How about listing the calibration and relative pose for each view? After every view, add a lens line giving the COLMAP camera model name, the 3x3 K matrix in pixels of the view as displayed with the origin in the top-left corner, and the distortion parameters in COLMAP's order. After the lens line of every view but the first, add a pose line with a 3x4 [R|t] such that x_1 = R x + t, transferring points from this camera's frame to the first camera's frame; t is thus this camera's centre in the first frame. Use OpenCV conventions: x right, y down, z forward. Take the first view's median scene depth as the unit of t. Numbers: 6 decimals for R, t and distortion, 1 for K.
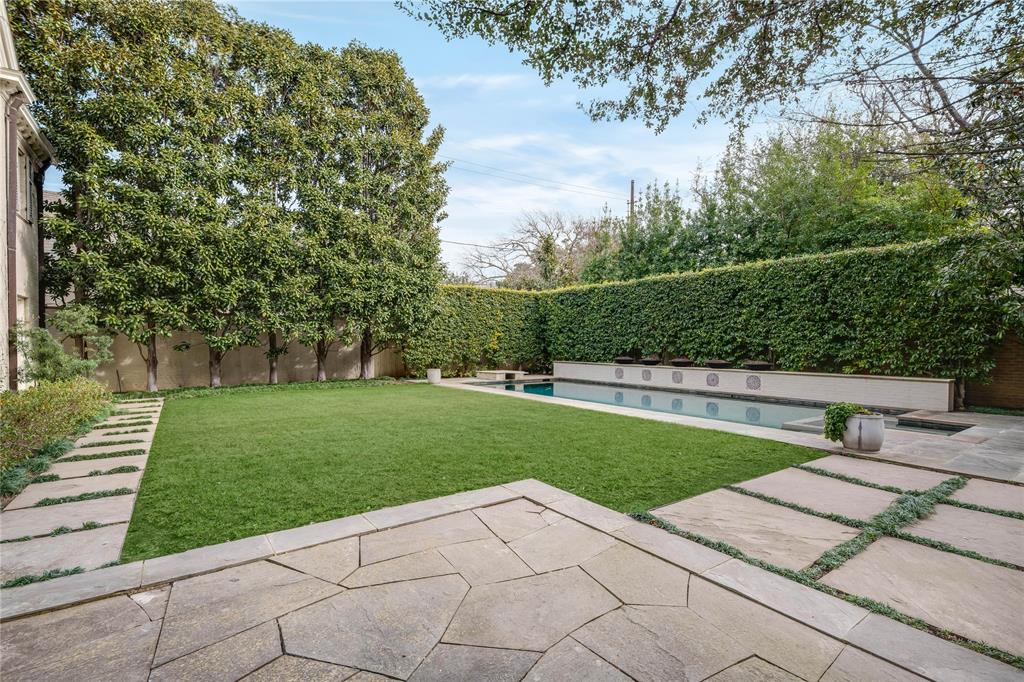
lens RADIAL K [[460.7, 0, 513.2], [0, 460.7, 345.0], [0, 0, 1]] dist [0.002101, 0.000011]
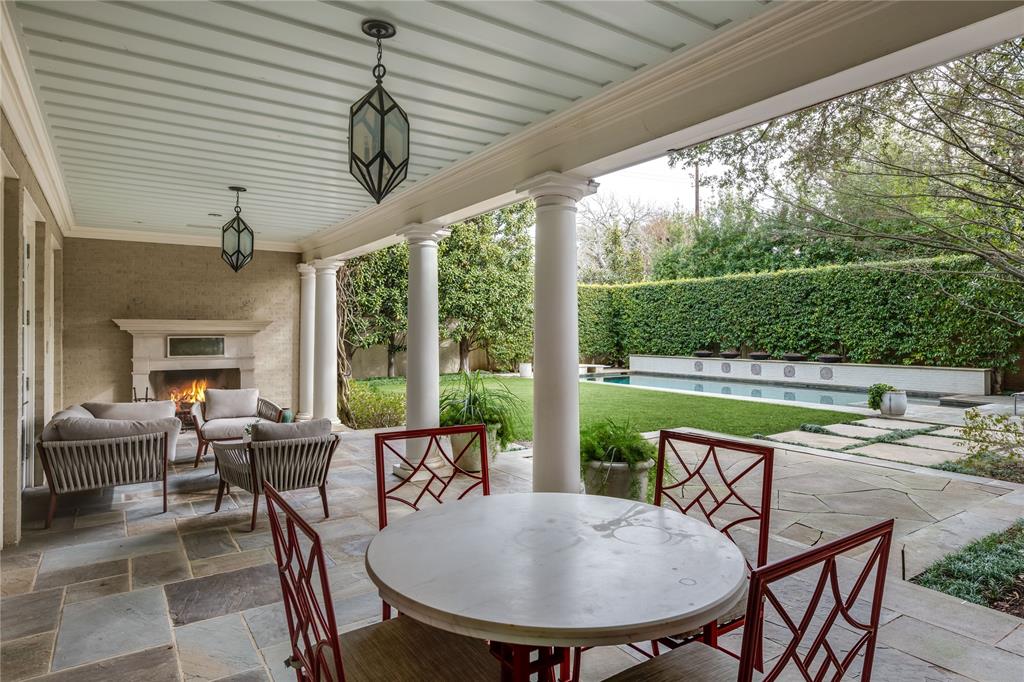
lens RADIAL K [[585.6, 0, 509.8], [0, 585.6, 310.5], [0, 0, 1]] dist [-0.000067, -0.000785]
pose [[0.999519, -0.008872, -0.029722, -0.184243], [0.007757, 0.999270, -0.037409, -0.021911], [0.030032, 0.037160, 0.998858, -0.405789]]
